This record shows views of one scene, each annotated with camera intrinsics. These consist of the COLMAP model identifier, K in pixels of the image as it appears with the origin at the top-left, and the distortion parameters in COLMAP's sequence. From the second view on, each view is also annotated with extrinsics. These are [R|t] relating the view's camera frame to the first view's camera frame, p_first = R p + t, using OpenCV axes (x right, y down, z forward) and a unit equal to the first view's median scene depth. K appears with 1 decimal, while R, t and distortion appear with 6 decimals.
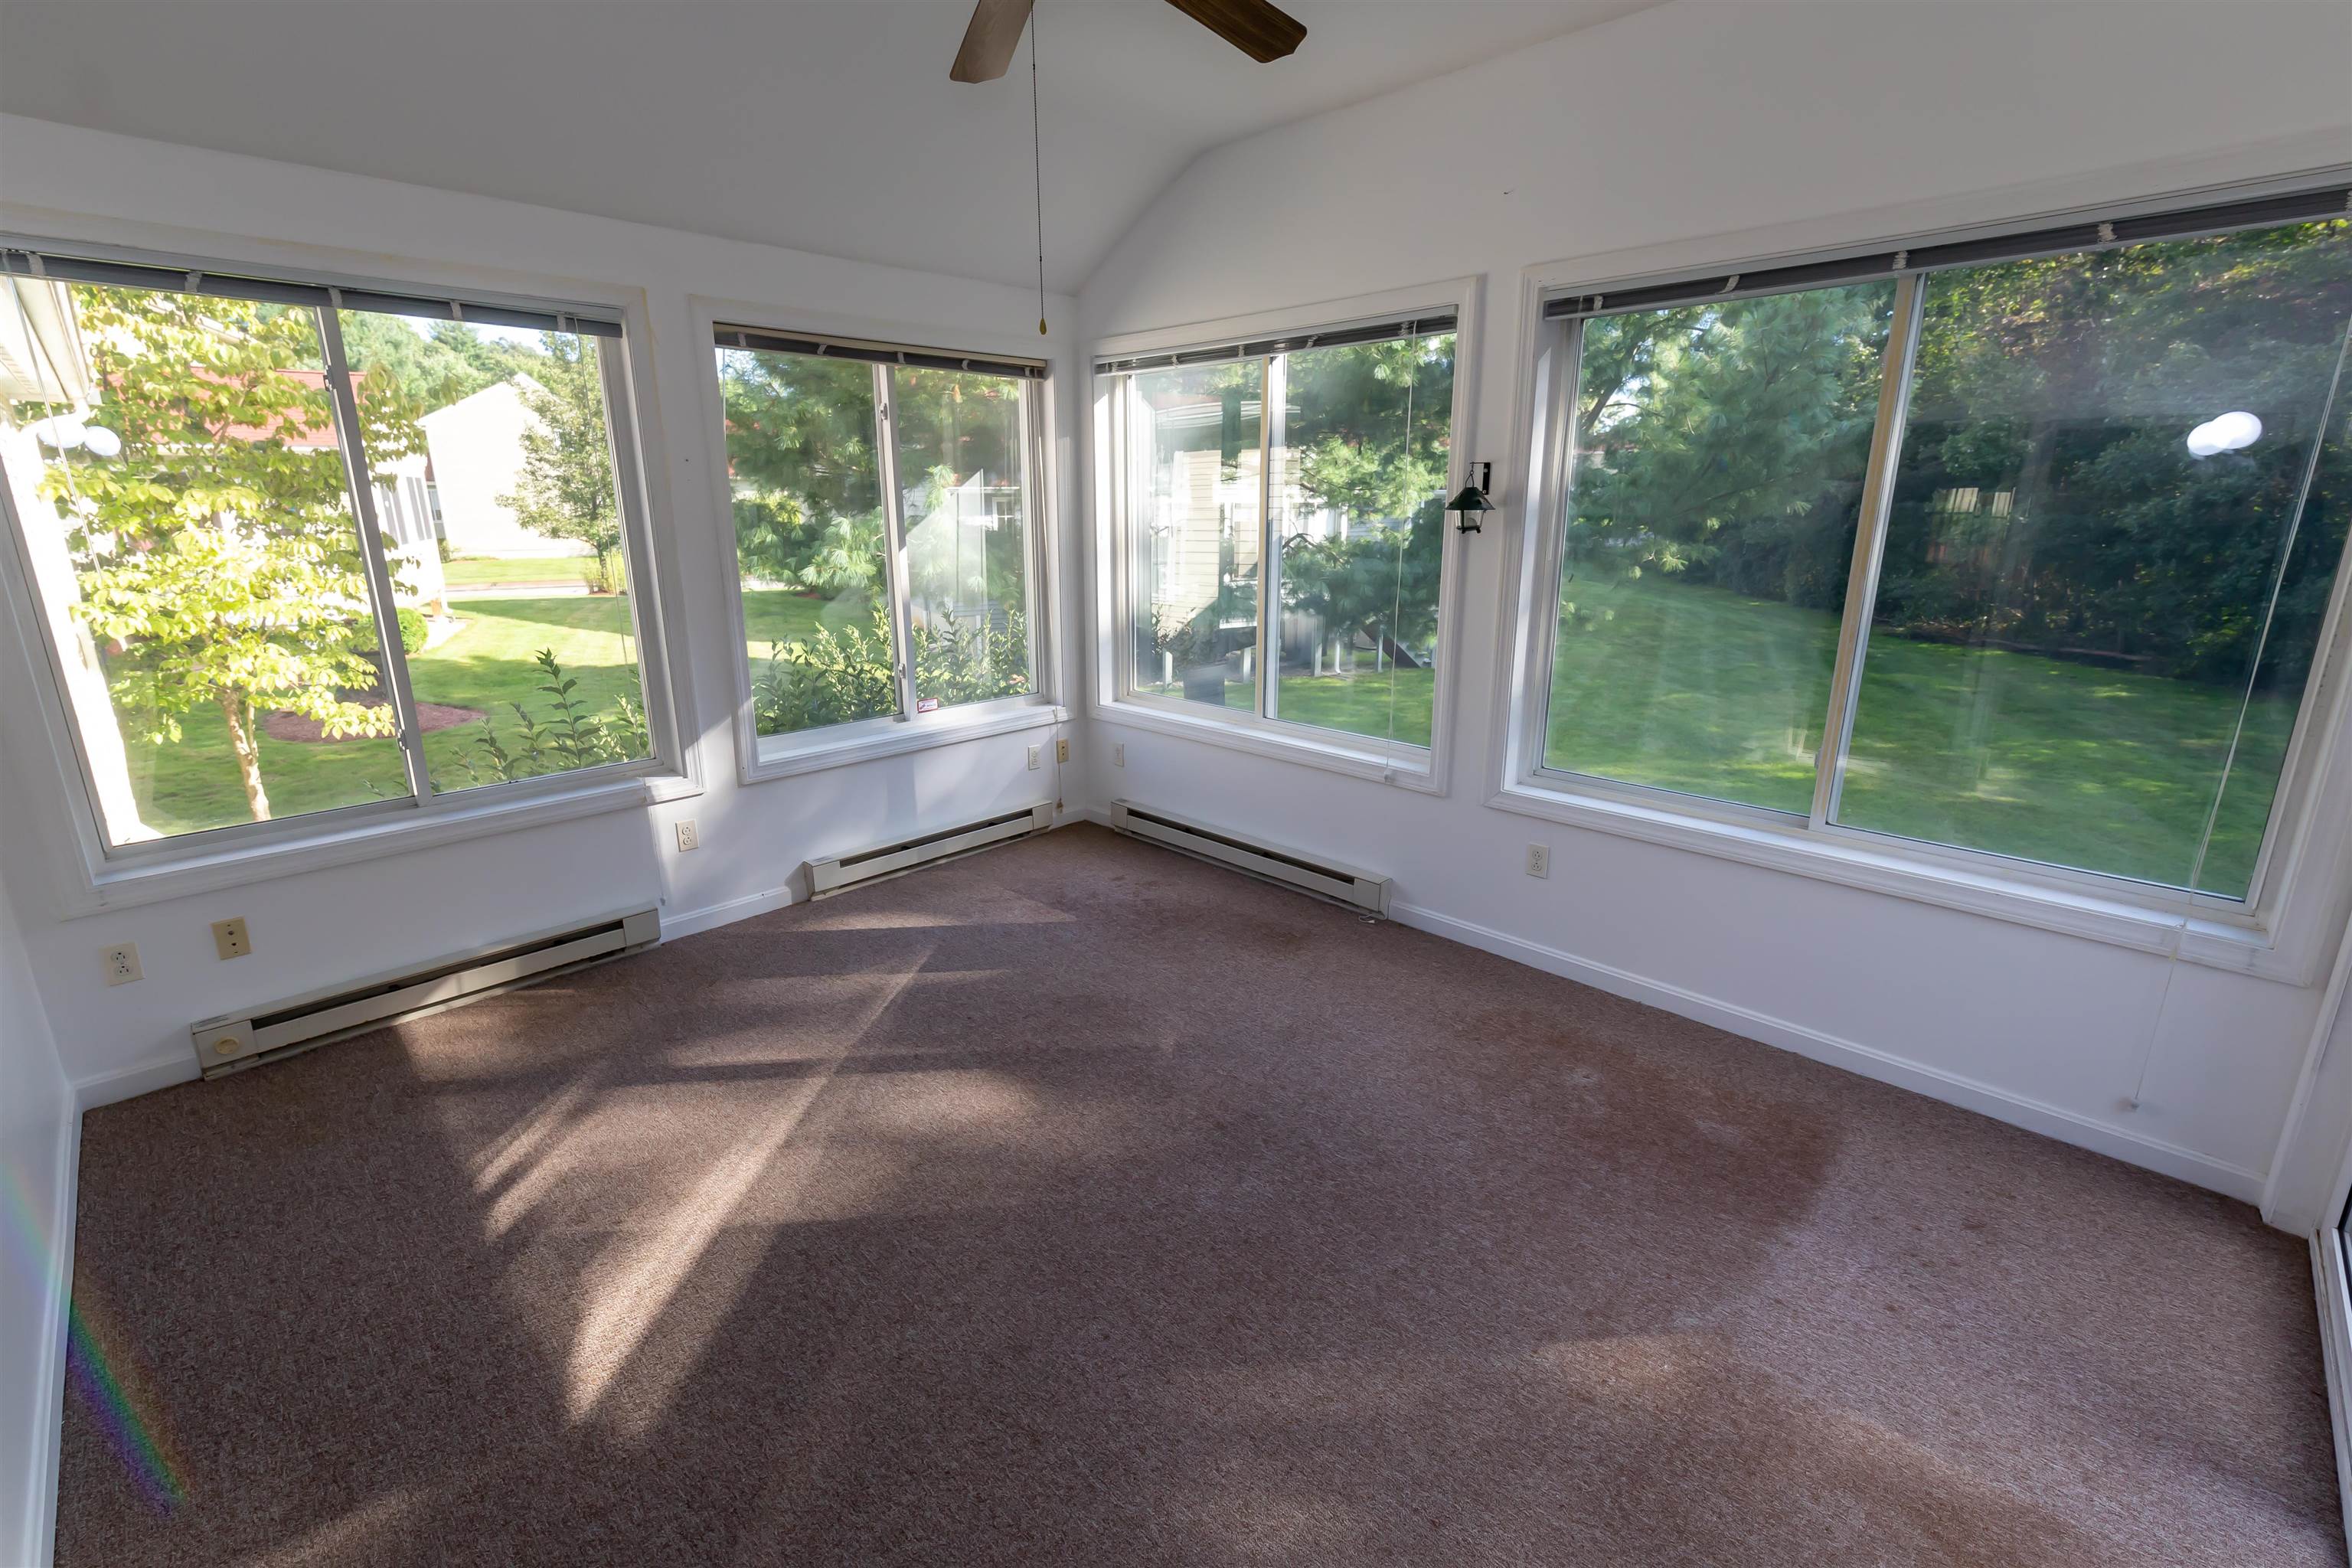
lens RADIAL K [[1013.3, 0, 1184.8], [0, 1013.3, 765.2], [0, 0, 1]] dist [0.004511, -0.001814]
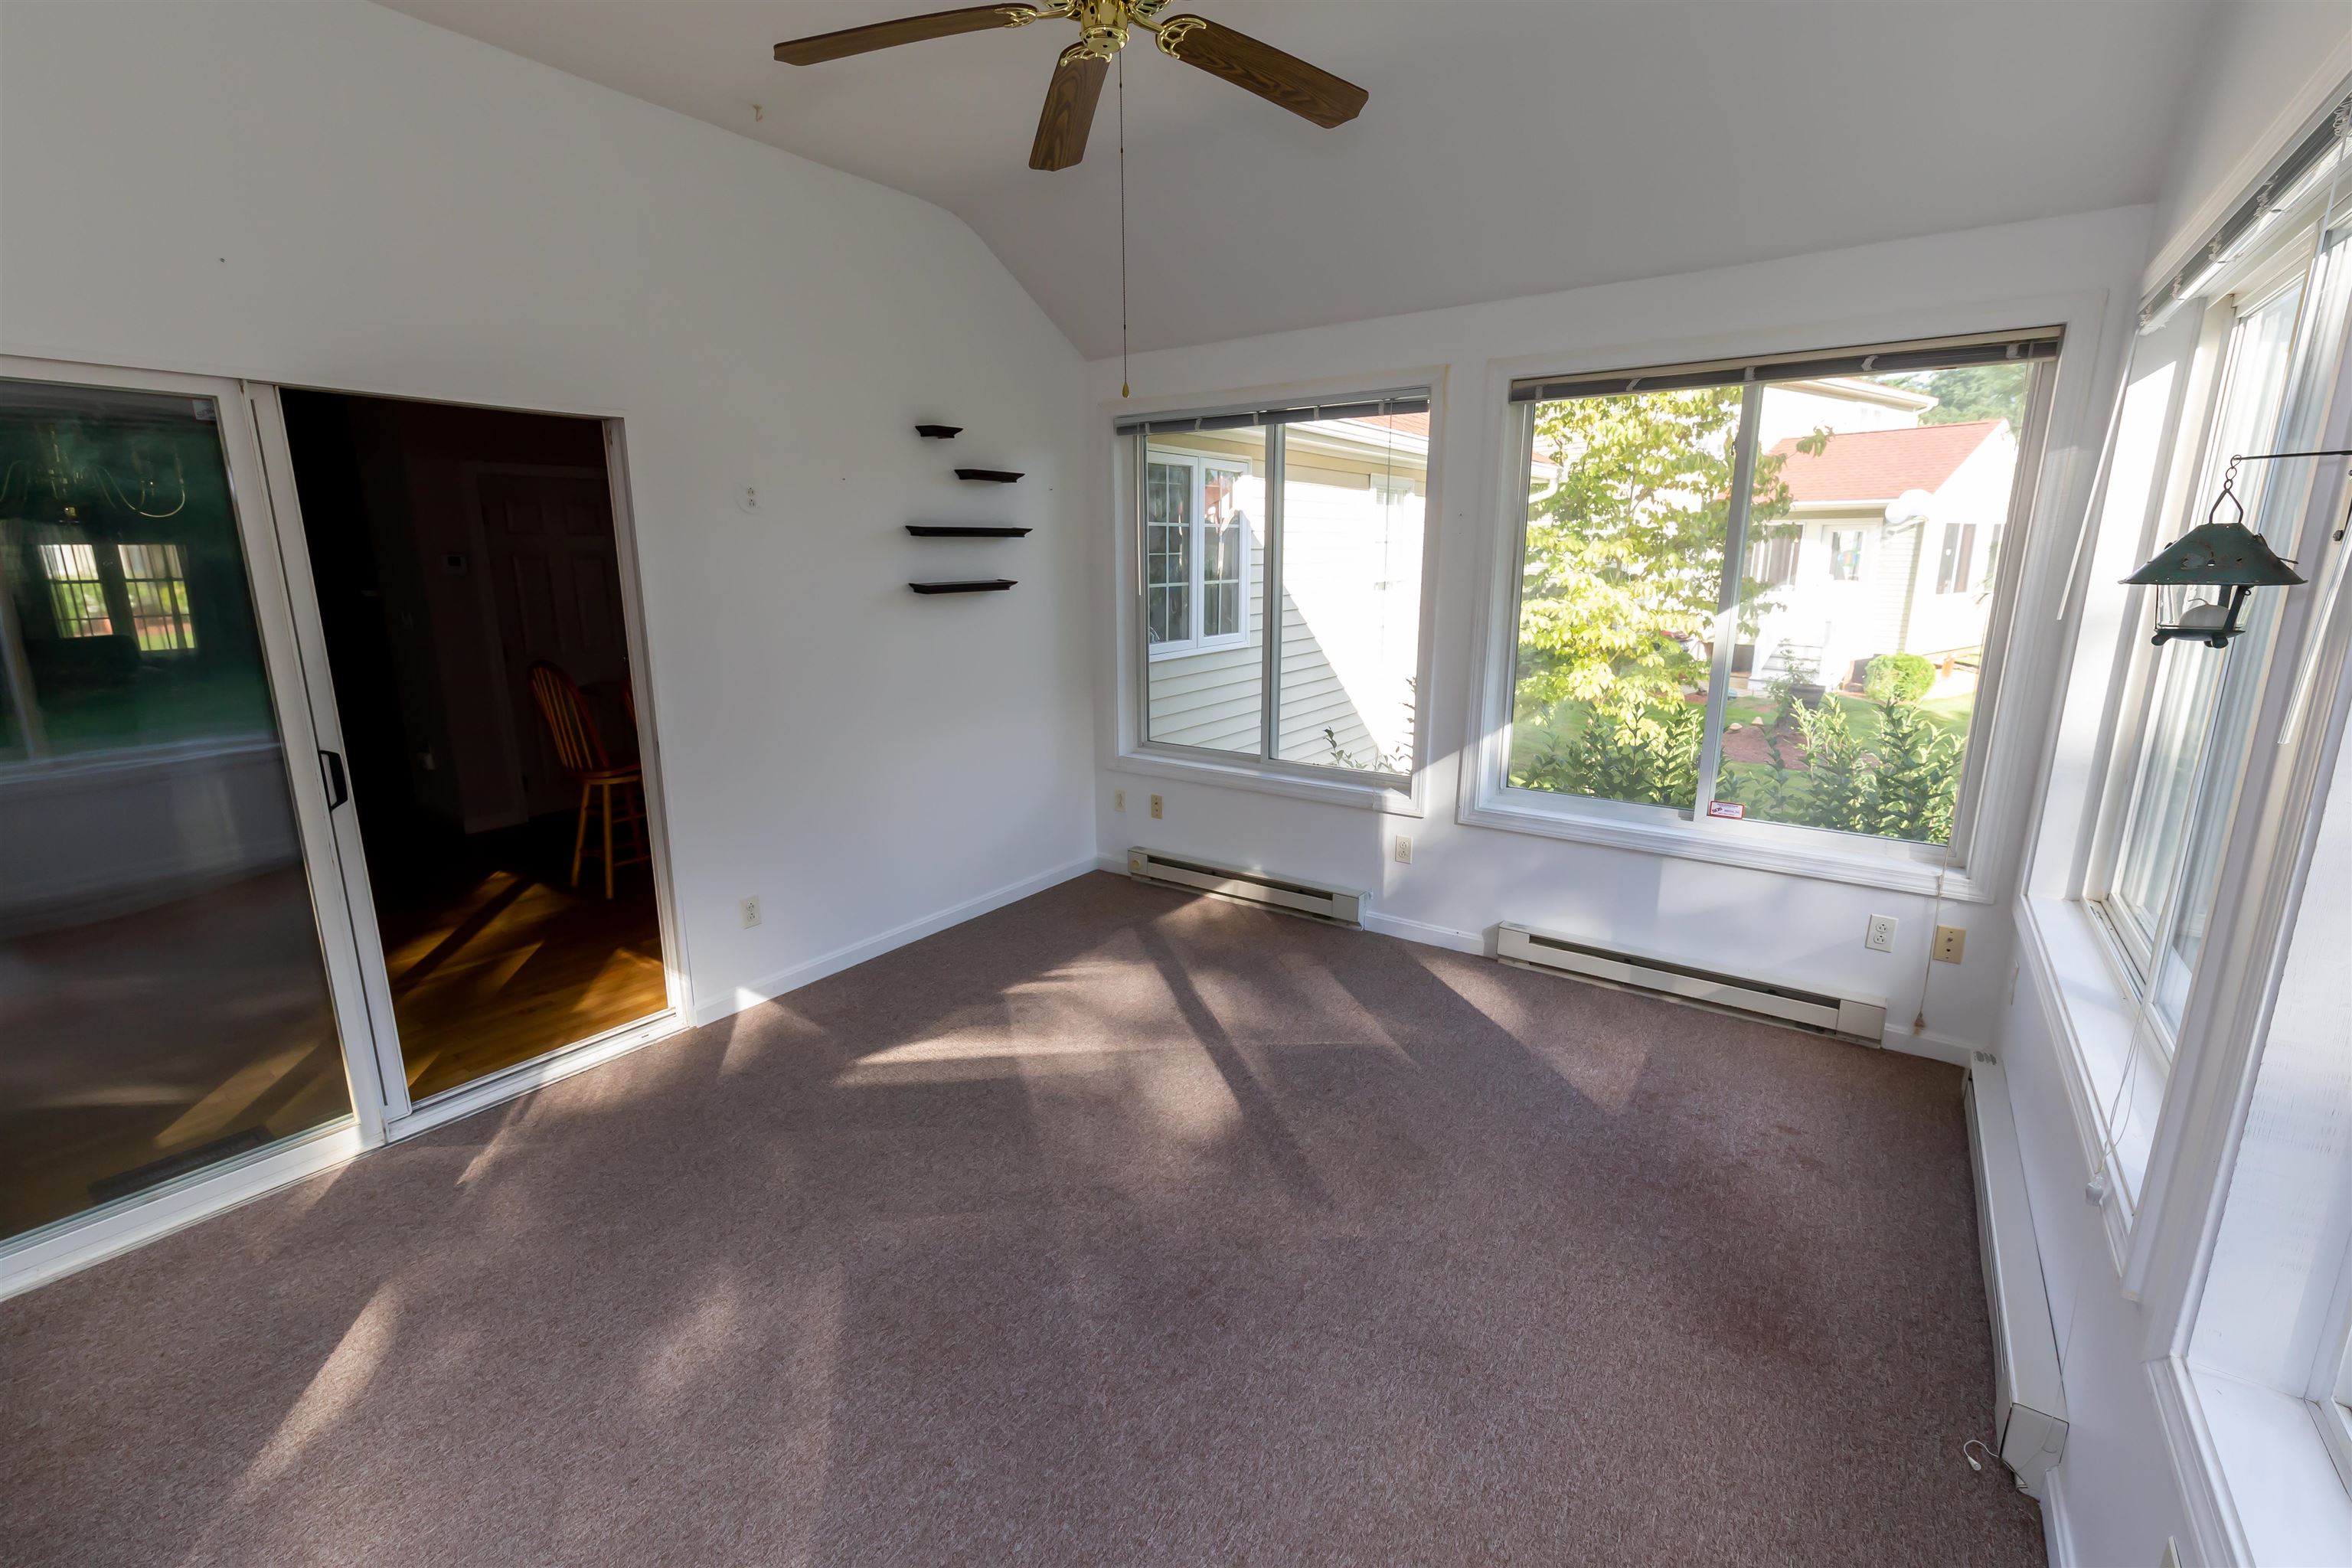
lens RADIAL K [[1013.3, 0, 1164.2], [0, 1013.3, 775.0], [0, 0, 1]] dist [0.004511, -0.001814]
pose [[0.144184, 0.213659, -0.966209, 0.550122], [-0.251234, 0.952323, 0.173098, -0.140453], [0.957127, 0.217787, 0.190988, 0.535495]]
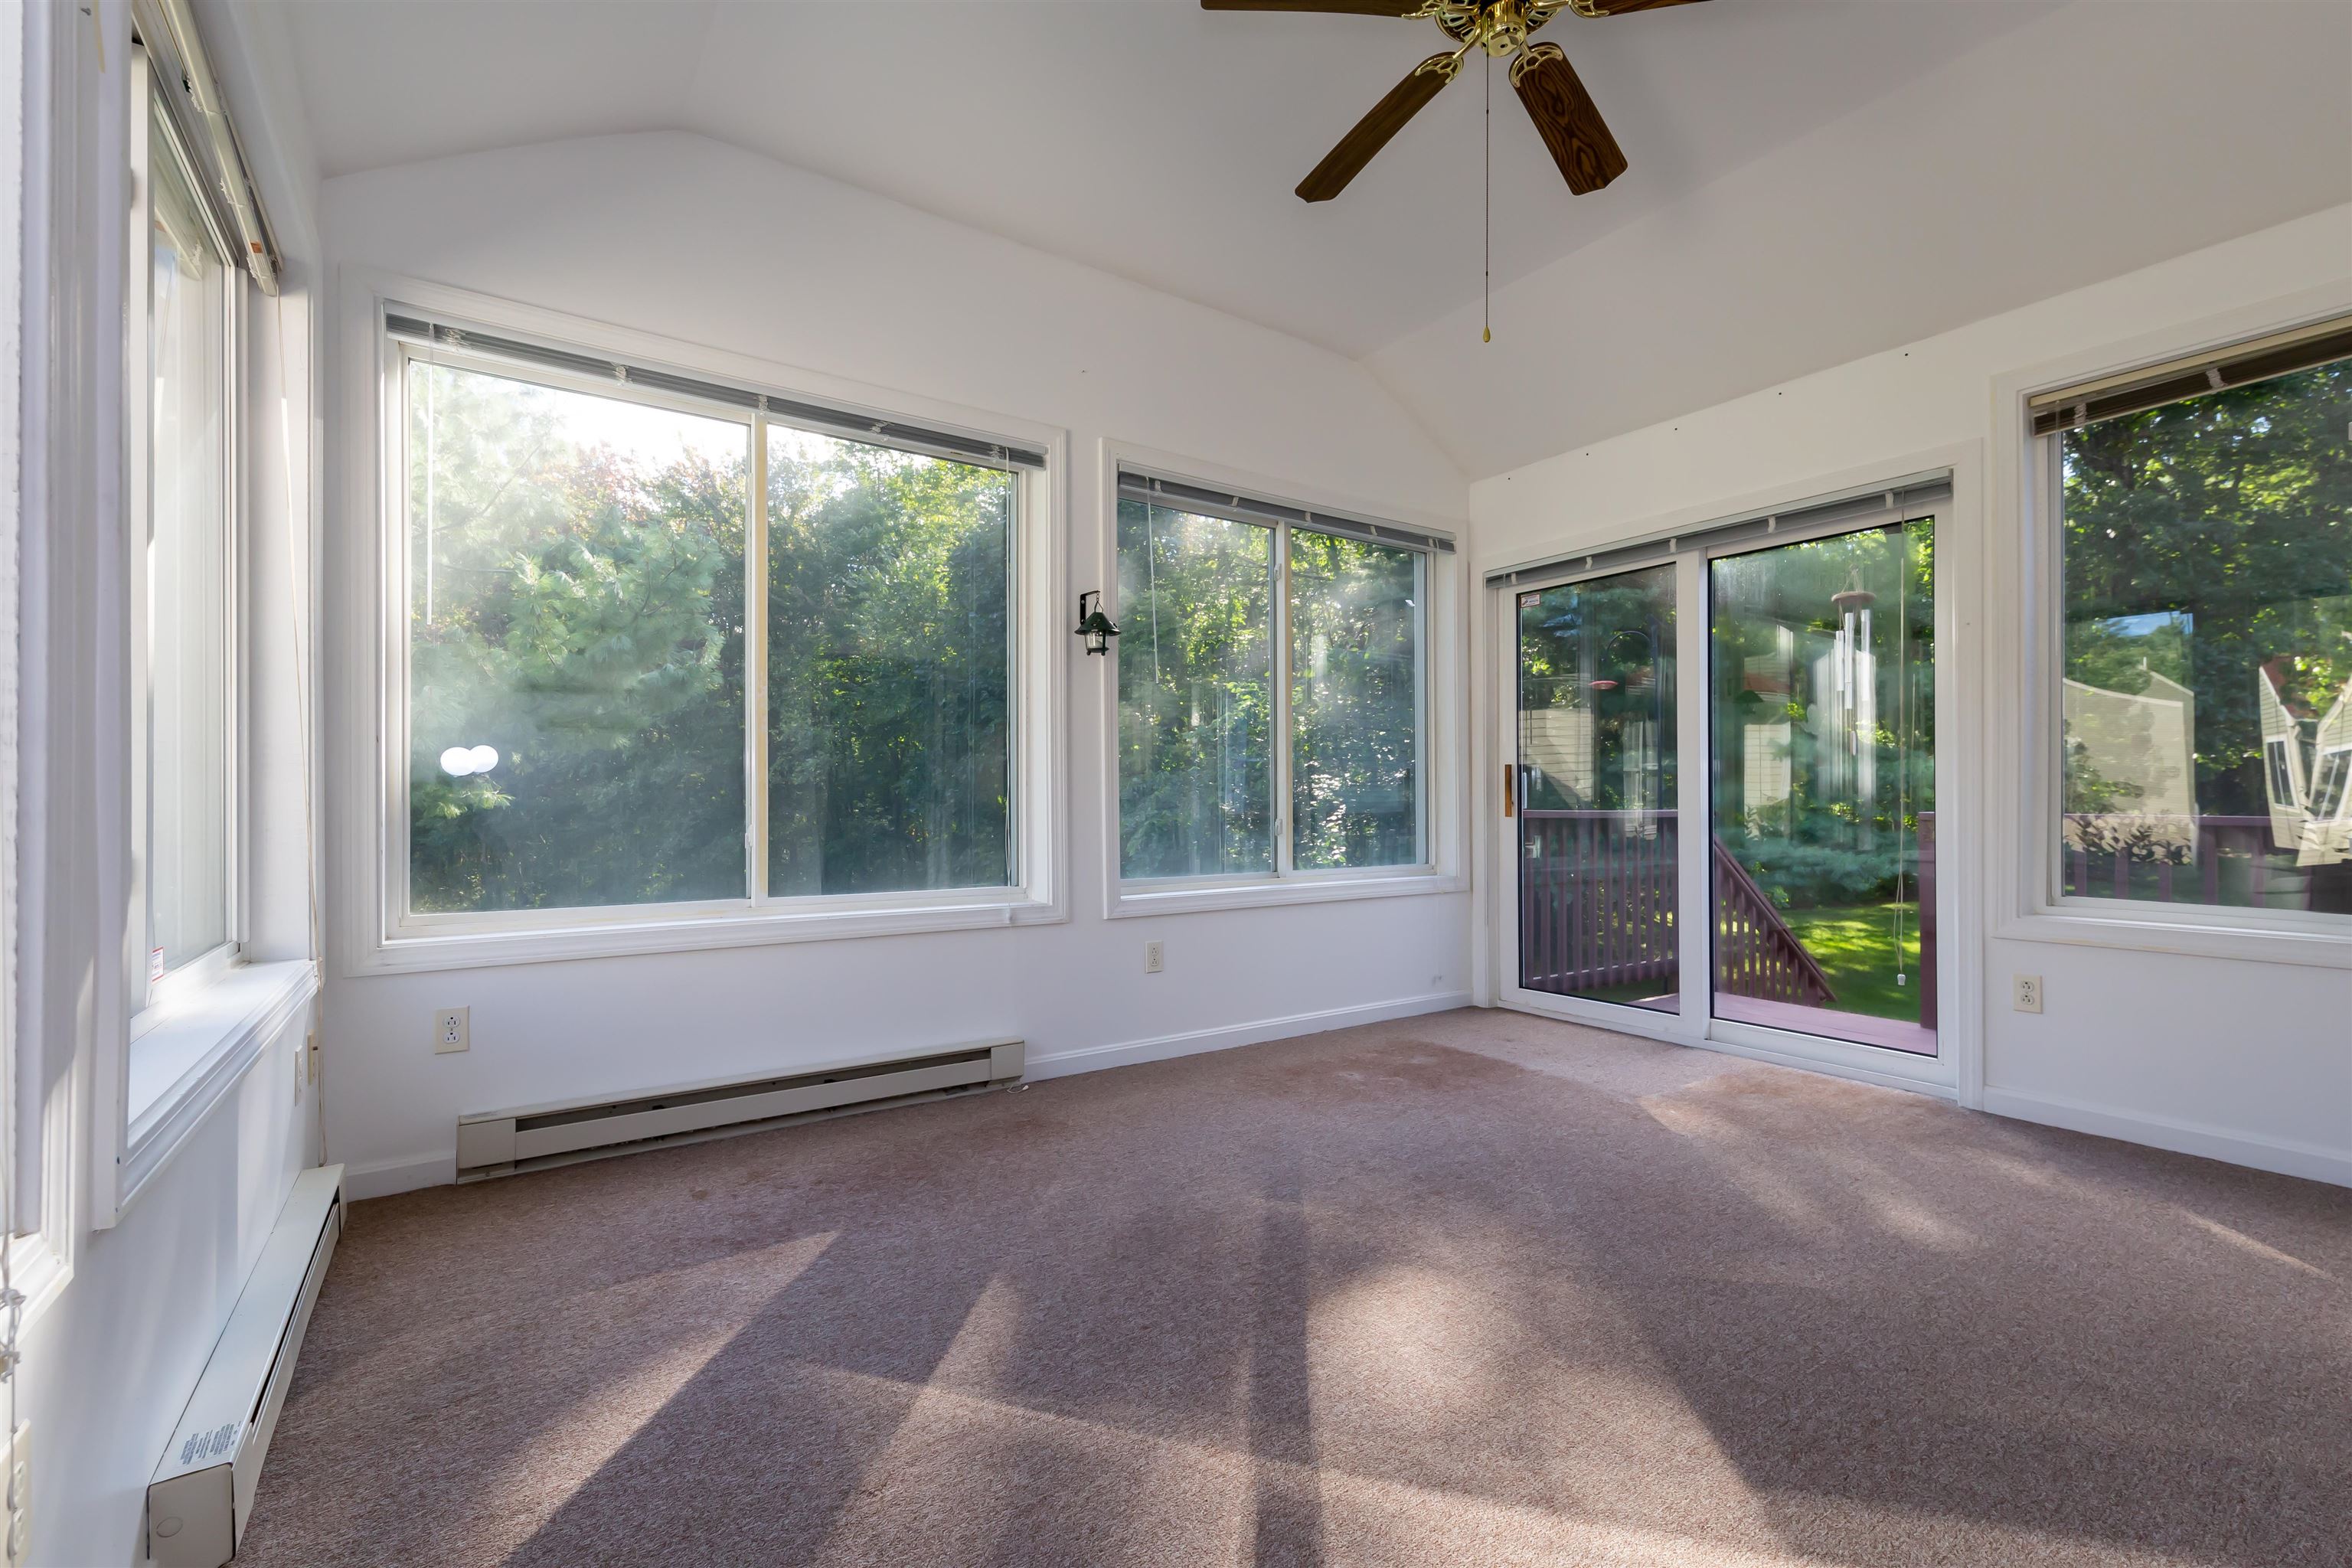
lens RADIAL K [[1013.3, 0, 1178.1], [0, 1013.3, 796.0], [0, 0, 1]] dist [0.004511, -0.001814]
pose [[0.190680, 0.009795, 0.981603, -0.688714], [0.254077, 0.965383, -0.058988, -0.001755], [-0.948201, 0.260651, 0.181591, 0.710134]]
